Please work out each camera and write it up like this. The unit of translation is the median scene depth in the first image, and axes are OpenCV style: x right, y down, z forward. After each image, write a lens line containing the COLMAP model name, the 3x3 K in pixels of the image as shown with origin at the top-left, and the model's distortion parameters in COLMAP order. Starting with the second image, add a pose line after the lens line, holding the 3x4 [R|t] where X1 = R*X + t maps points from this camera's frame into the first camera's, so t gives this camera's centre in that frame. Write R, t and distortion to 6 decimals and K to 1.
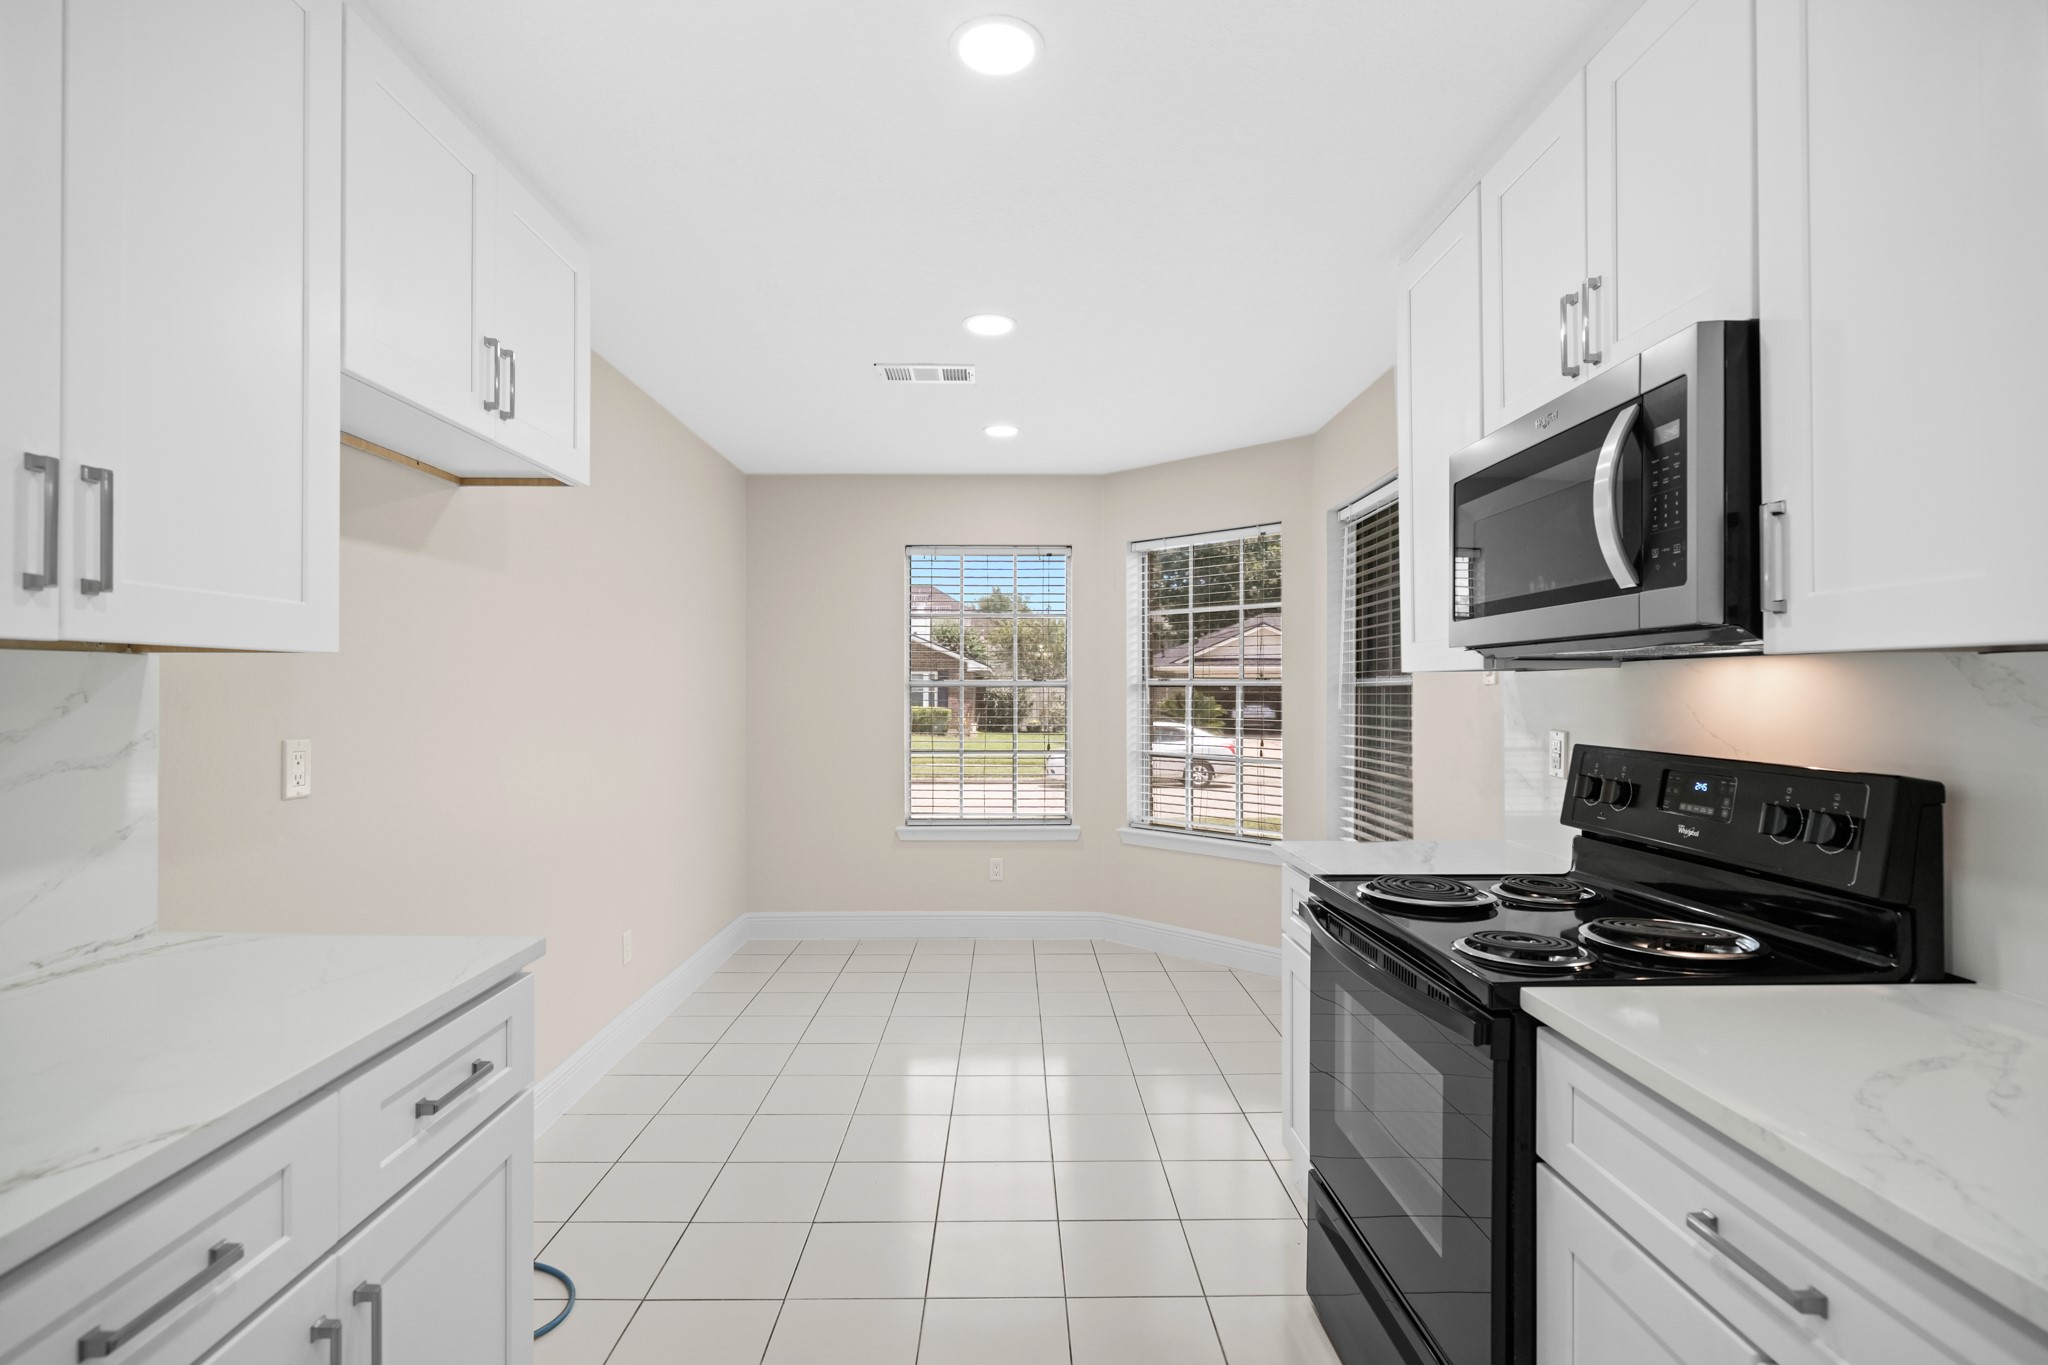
lens RADIAL K [[950.1, 0, 1022.0], [0, 950.1, 684.1], [0, 0, 1]] dist [0.004705, 0.001076]
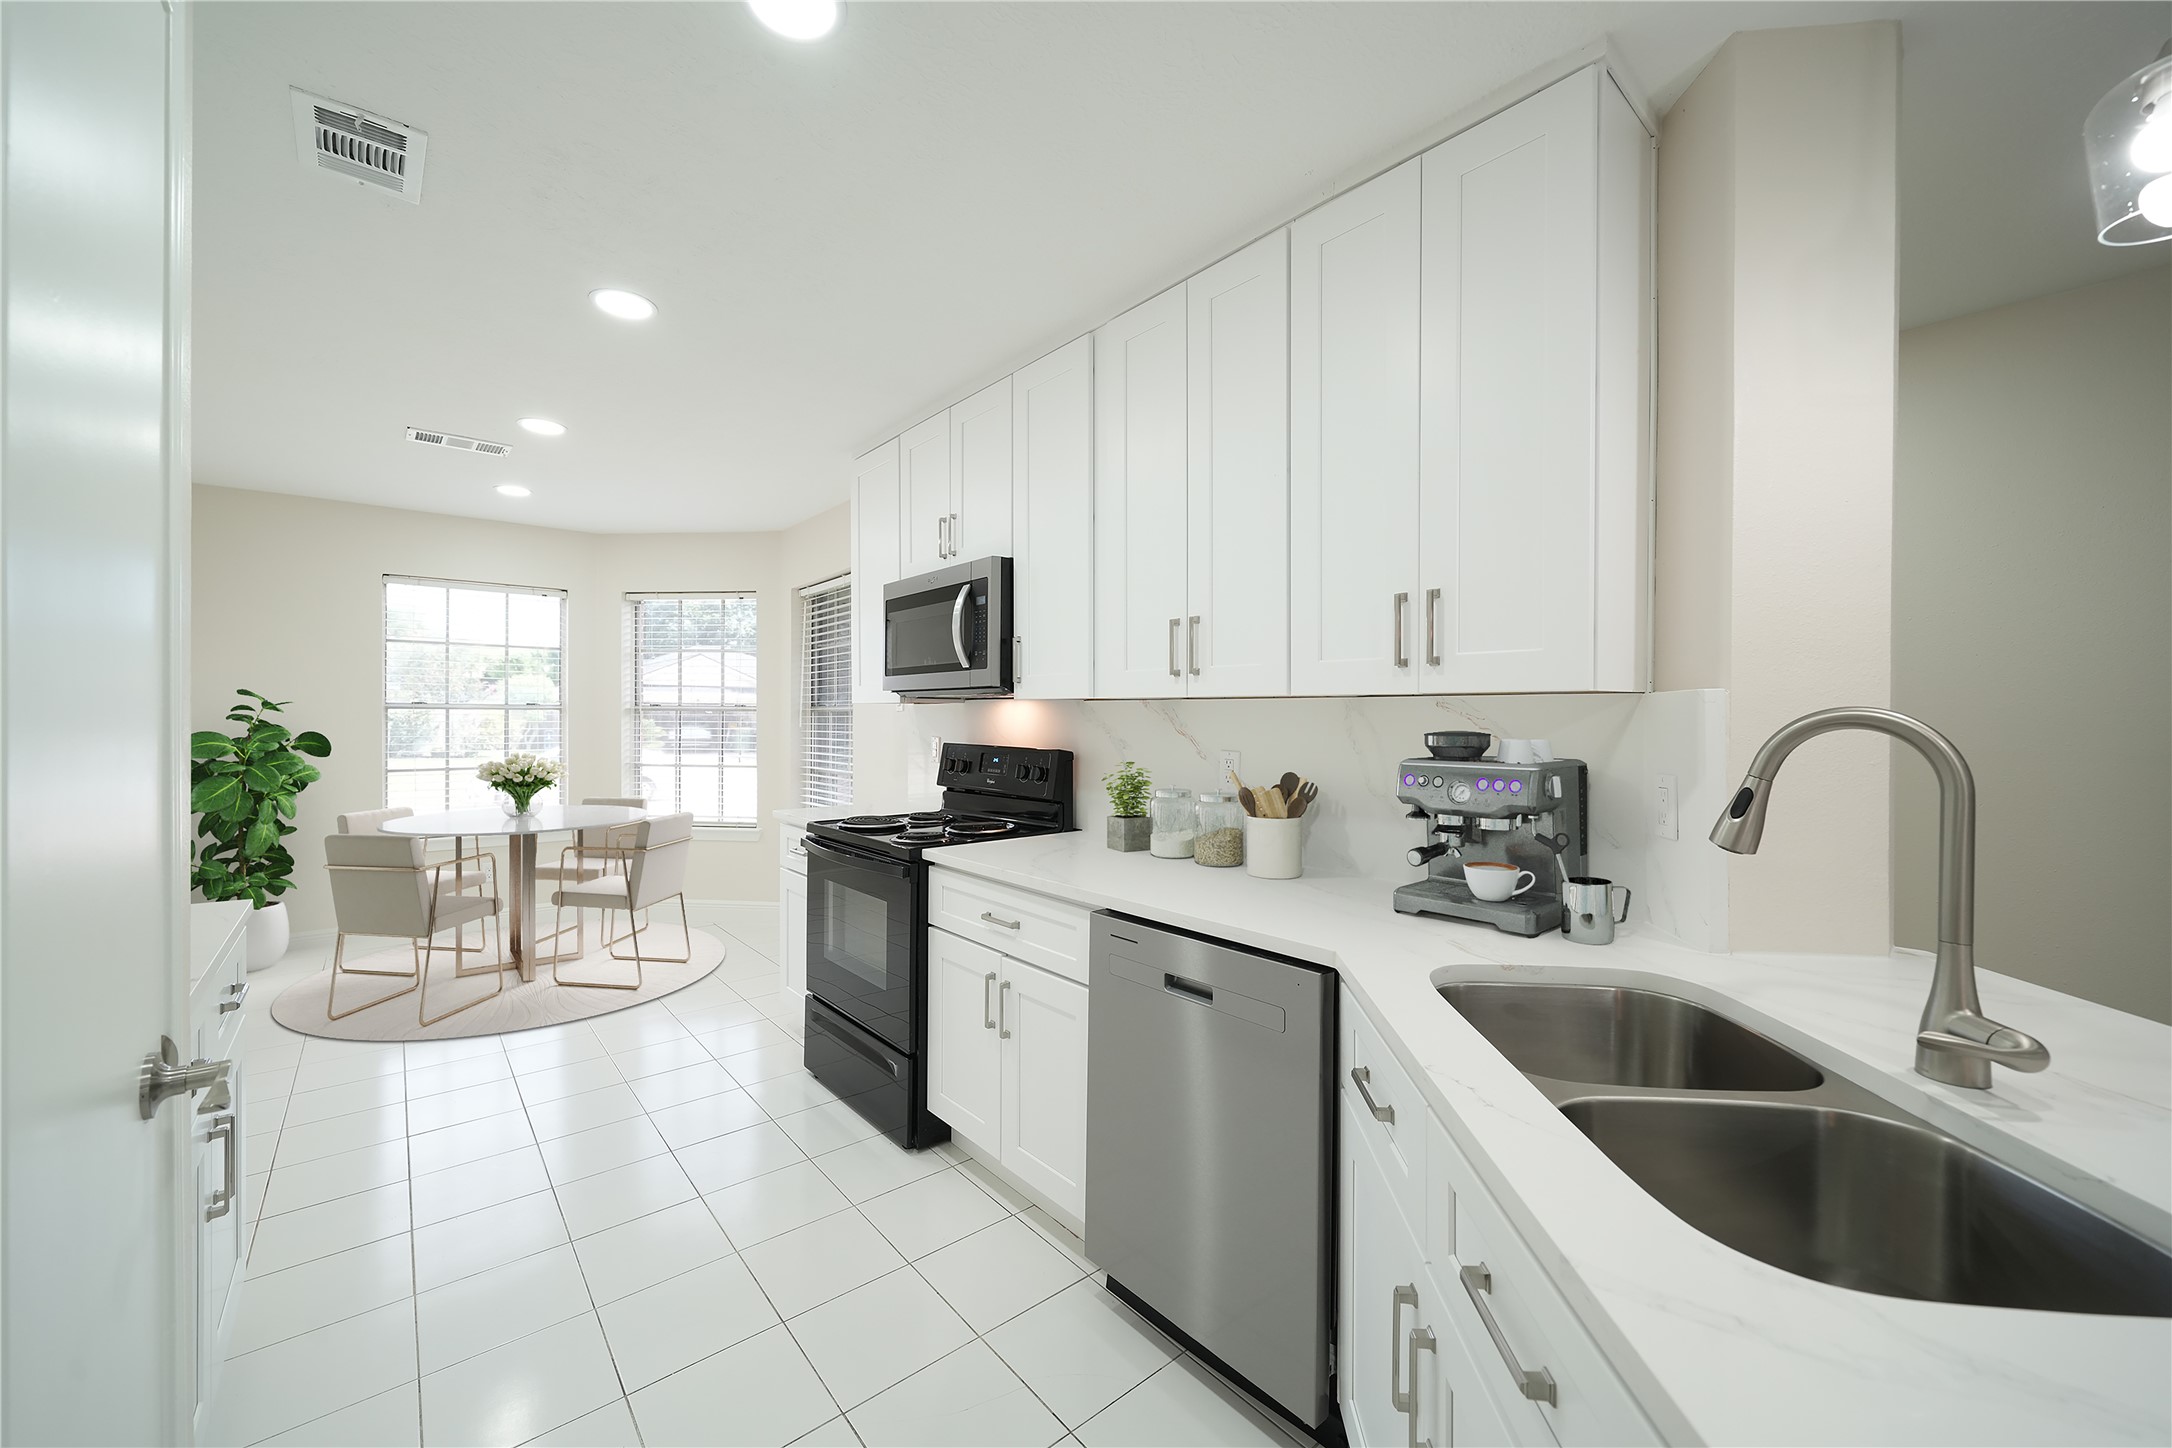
lens RADIAL K [[797.8, 0, 1079.2], [0, 797.8, 722.3], [0, 0, 1]] dist [0.000073, -0.000011]
pose [[0.766444, -0.002704, 0.642306, -0.316623], [-0.007789, 0.999878, 0.013503, -0.002261], [-0.642264, -0.015353, 0.766329, -0.530980]]
